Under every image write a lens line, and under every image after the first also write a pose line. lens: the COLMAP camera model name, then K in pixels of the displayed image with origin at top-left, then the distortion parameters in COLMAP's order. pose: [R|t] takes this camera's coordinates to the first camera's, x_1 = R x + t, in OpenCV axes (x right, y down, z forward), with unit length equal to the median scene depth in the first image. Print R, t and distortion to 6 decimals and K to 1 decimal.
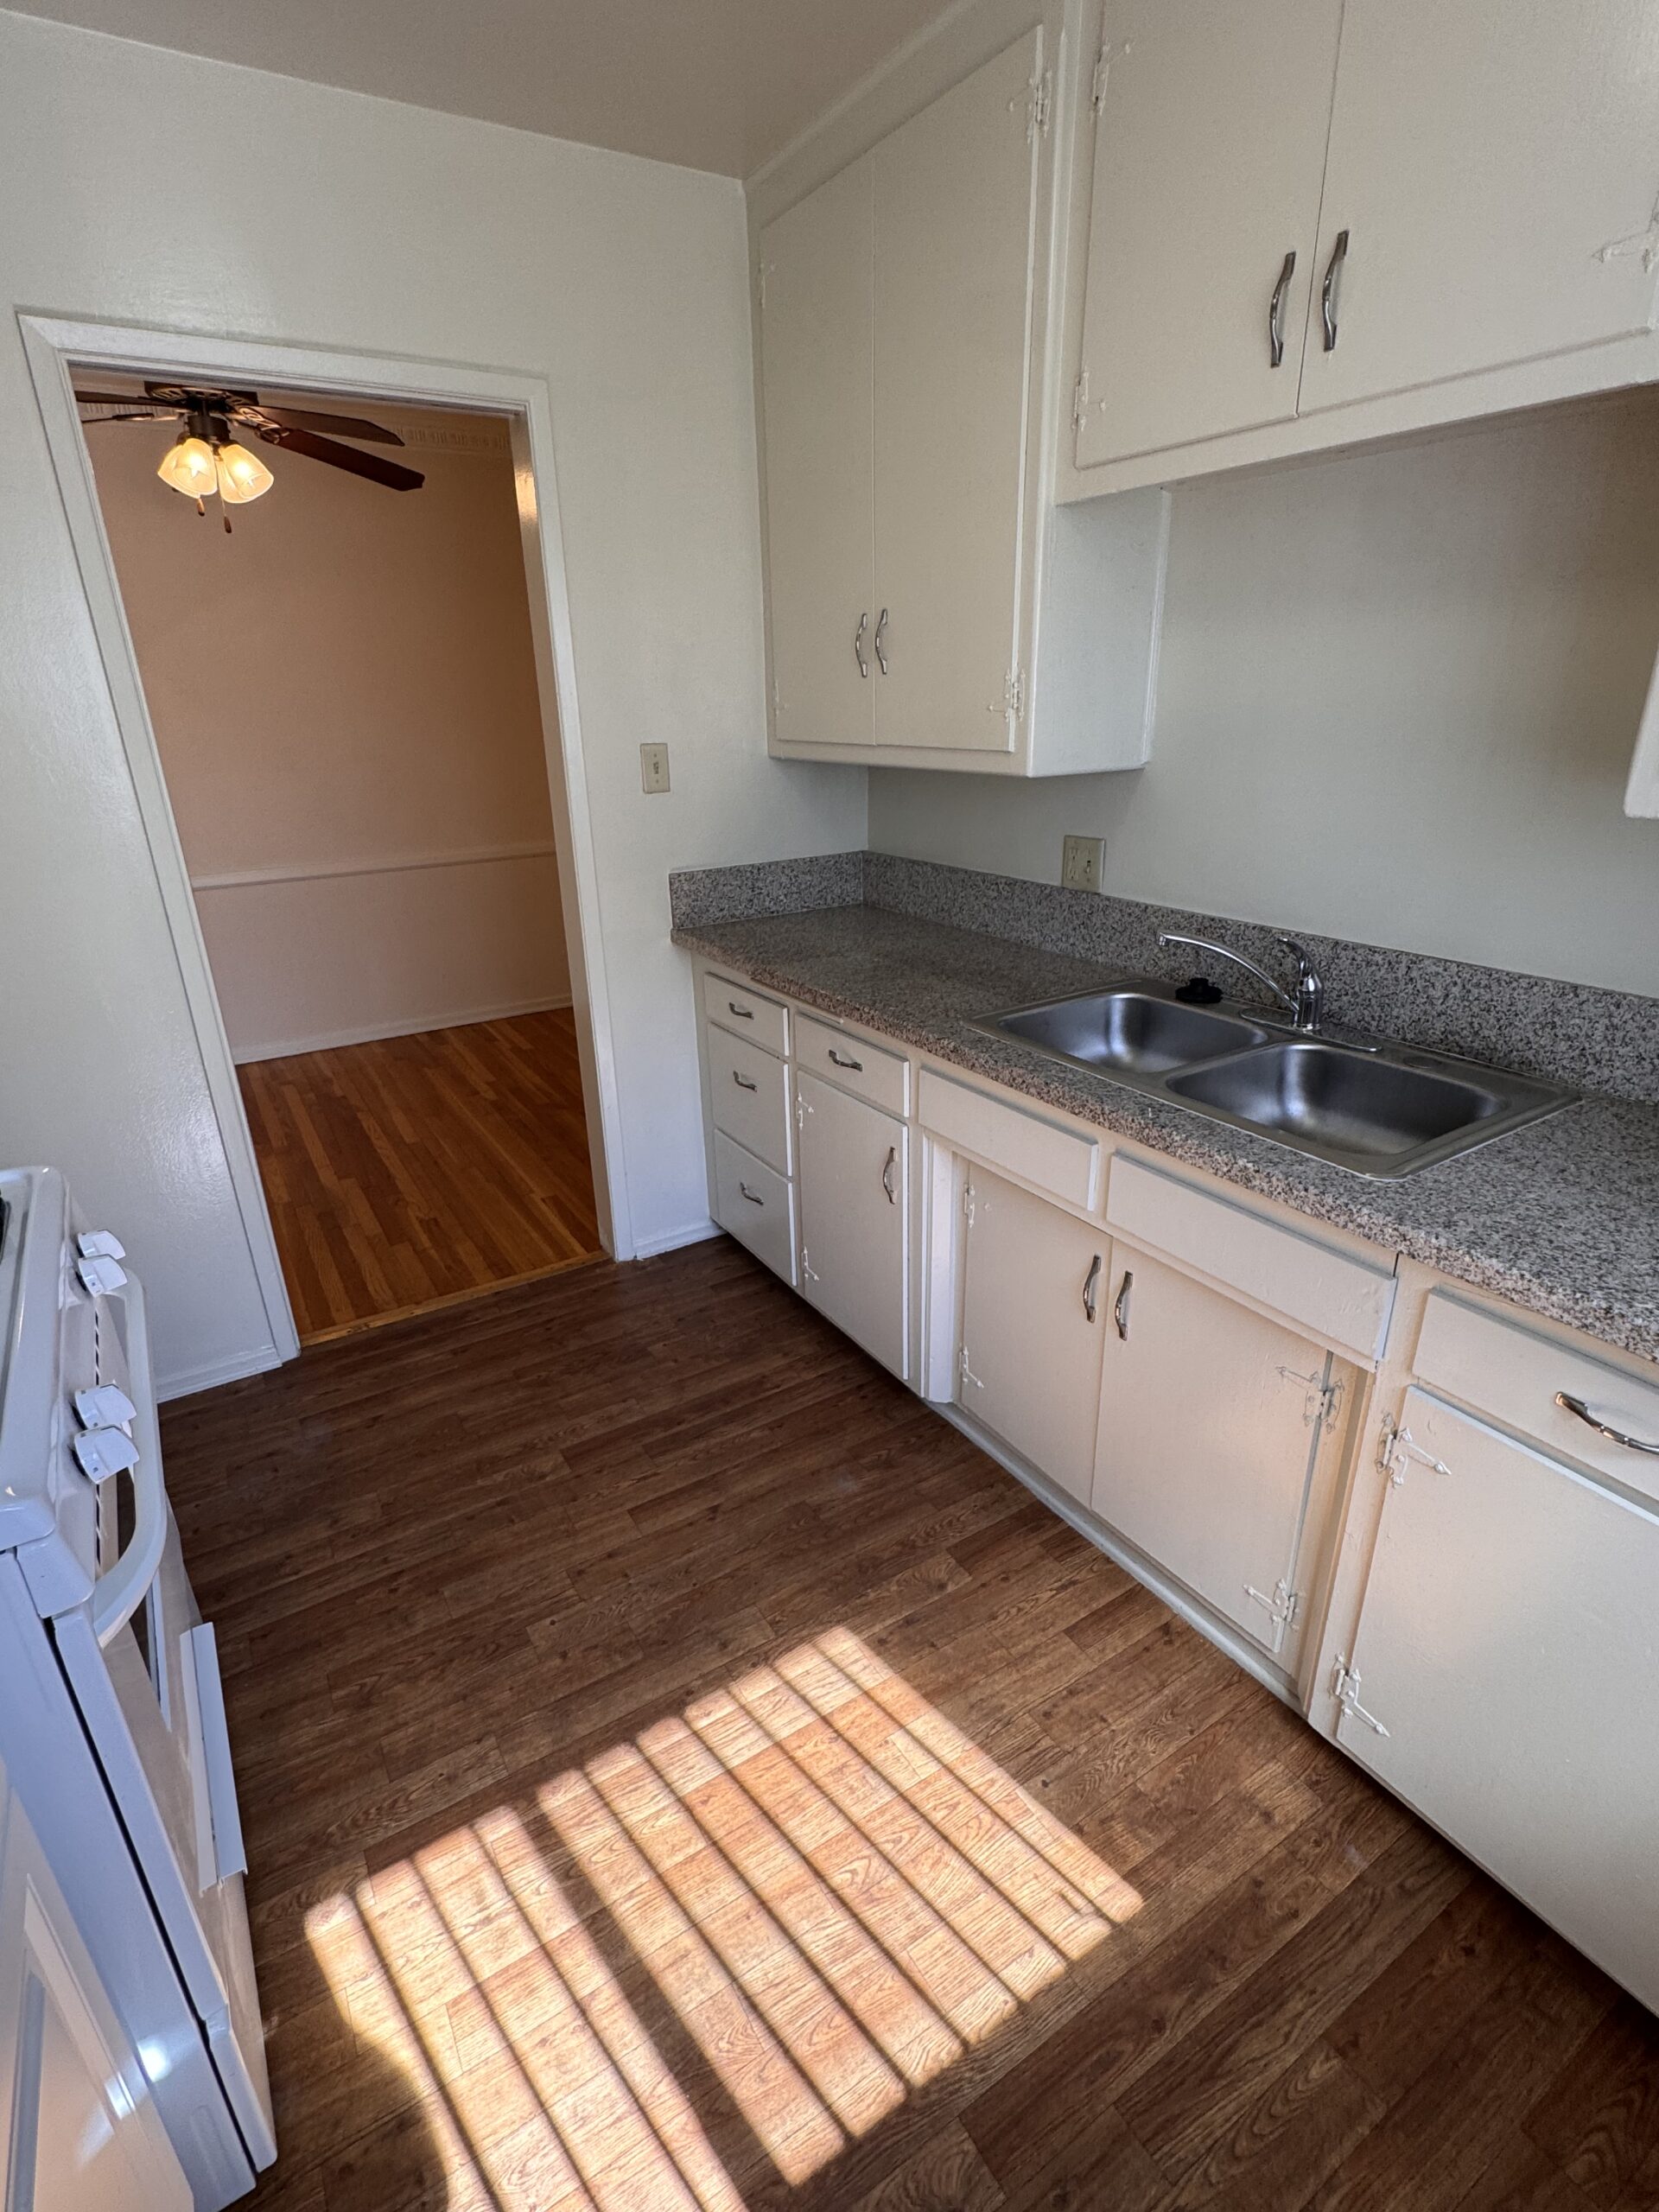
lens RADIAL K [[1068.1, 0, 814.6], [0, 1068.1, 1096.8], [0, 0, 1]] dist [-0.002668, 0.001450]
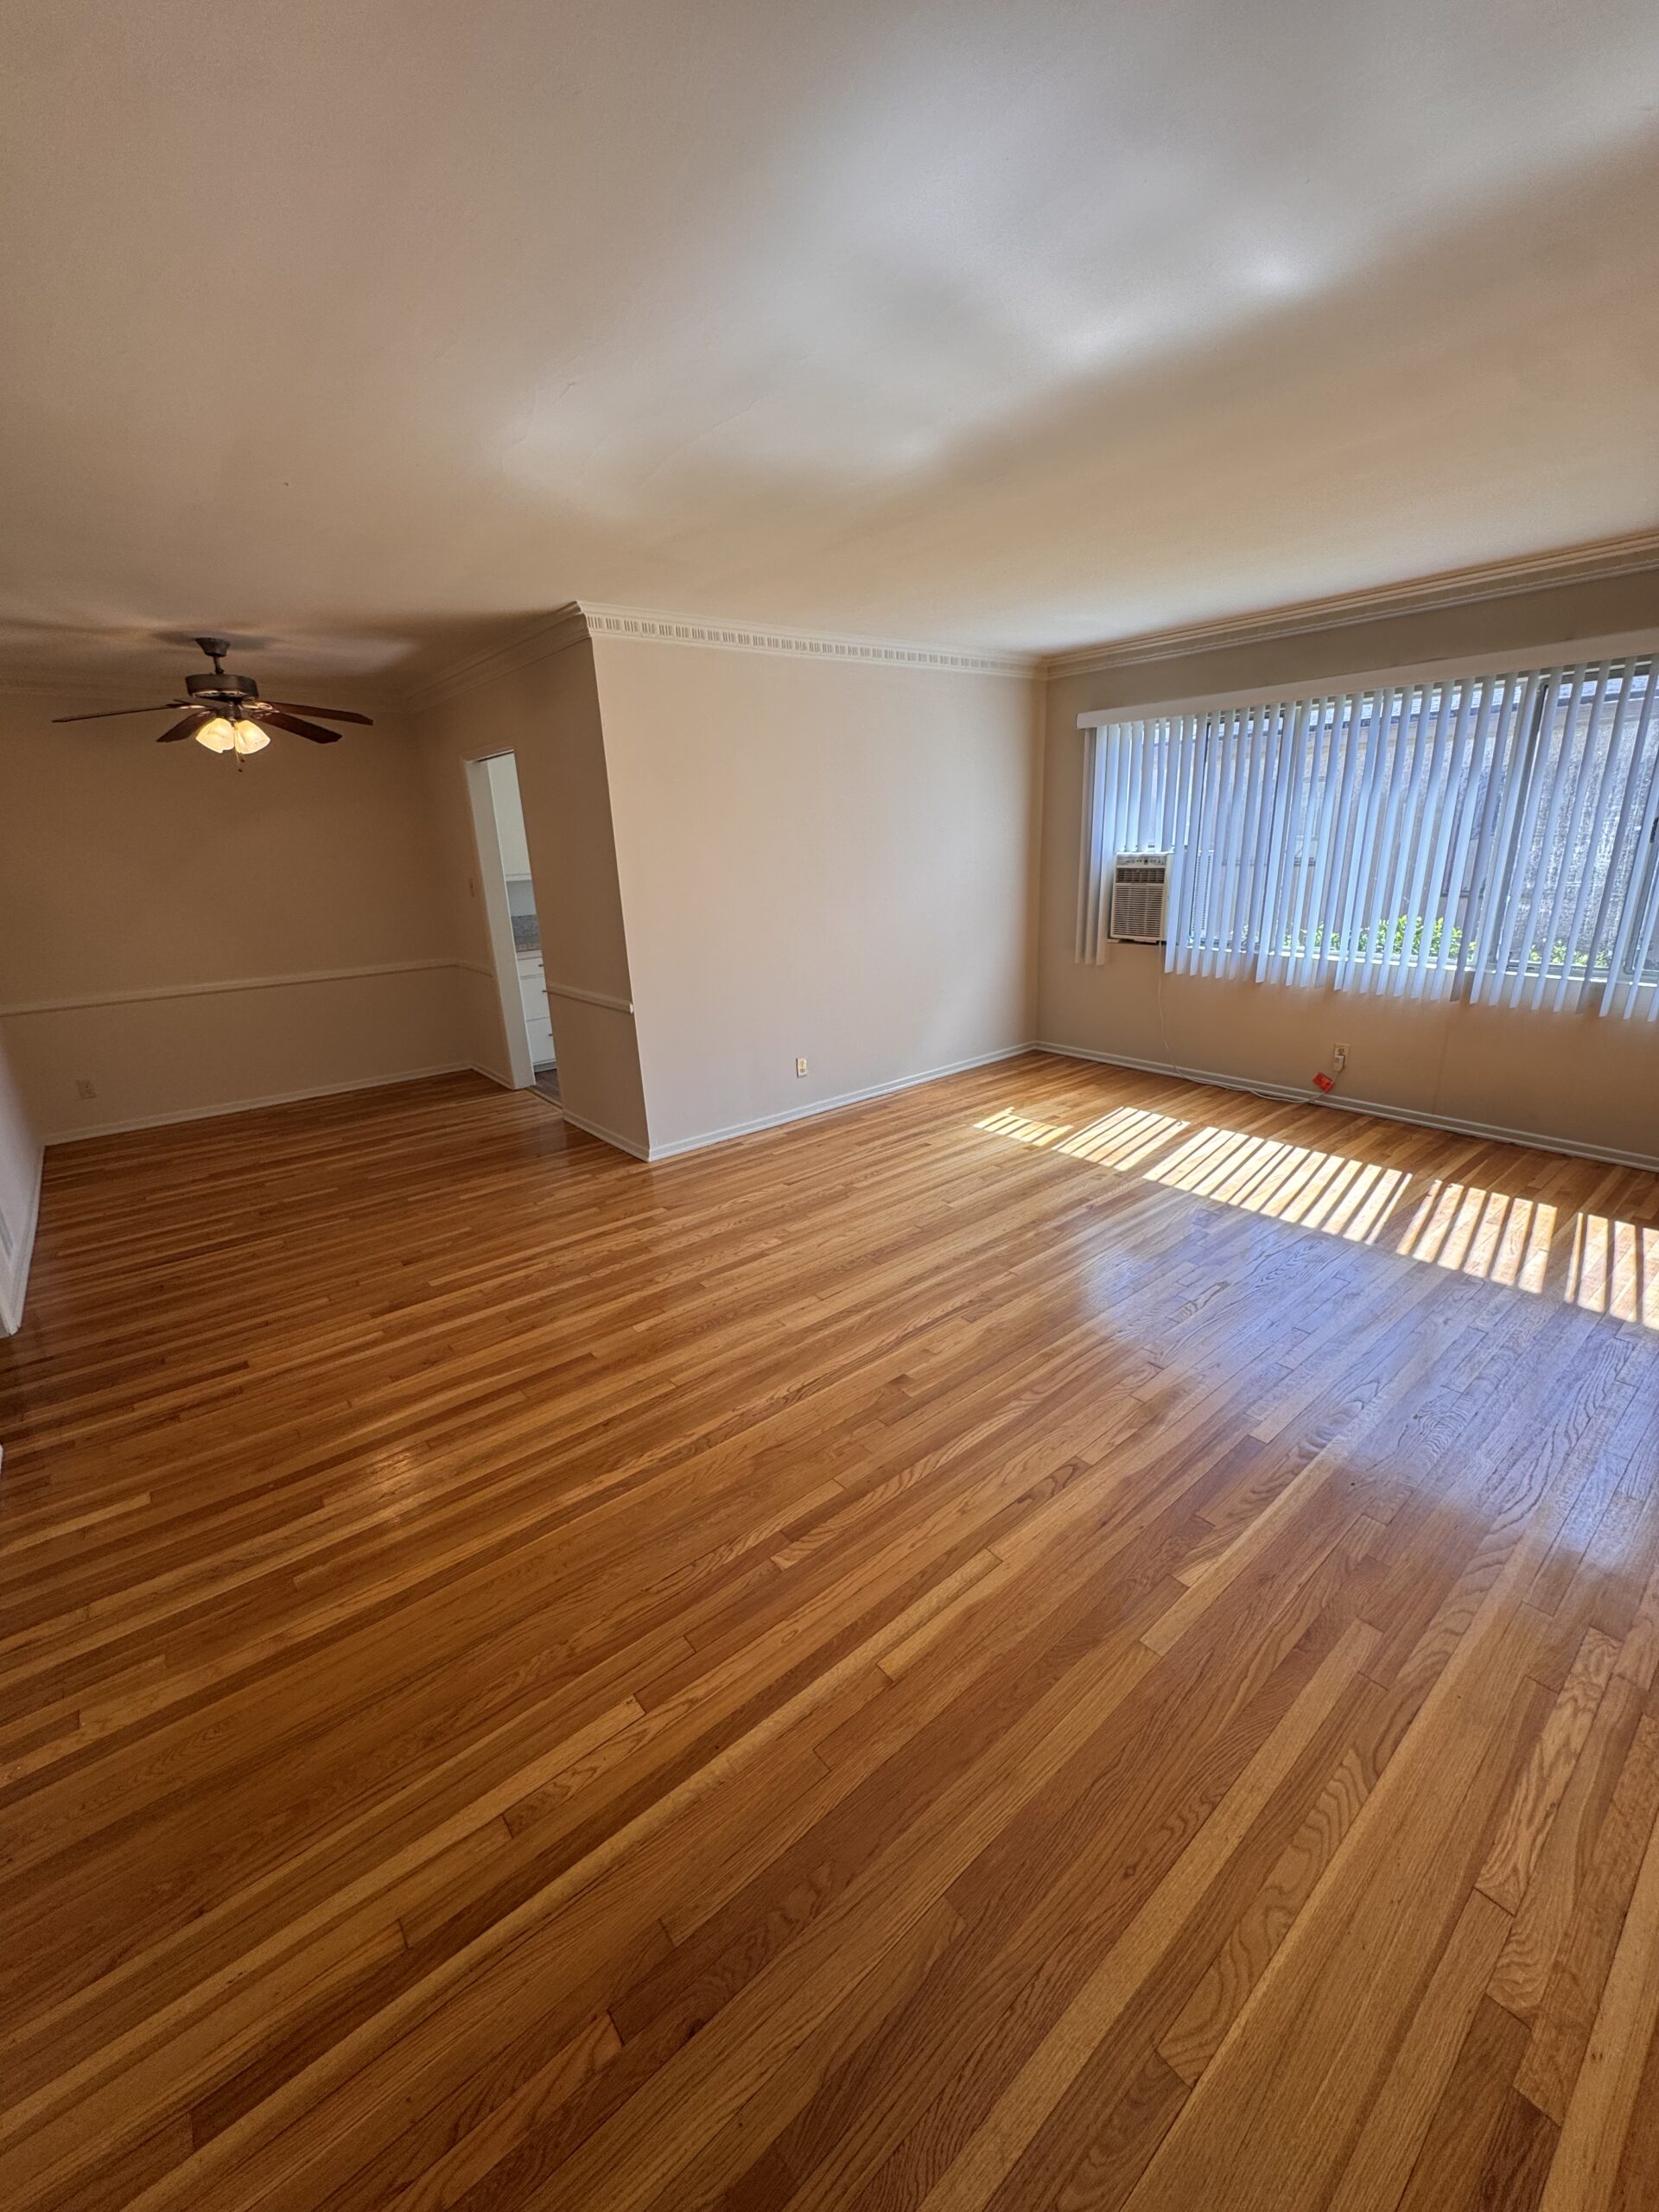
lens RADIAL K [[878.7, 0, 829.4], [0, 878.7, 1119.4], [0, 0, 1]] dist [-0.007712, -0.000217]
pose [[-0.134654, -0.275630, 0.951786, -3.066878], [0.392719, 0.867030, 0.306645, -0.176450], [-0.909747, 0.415075, -0.008504, 0.623204]]
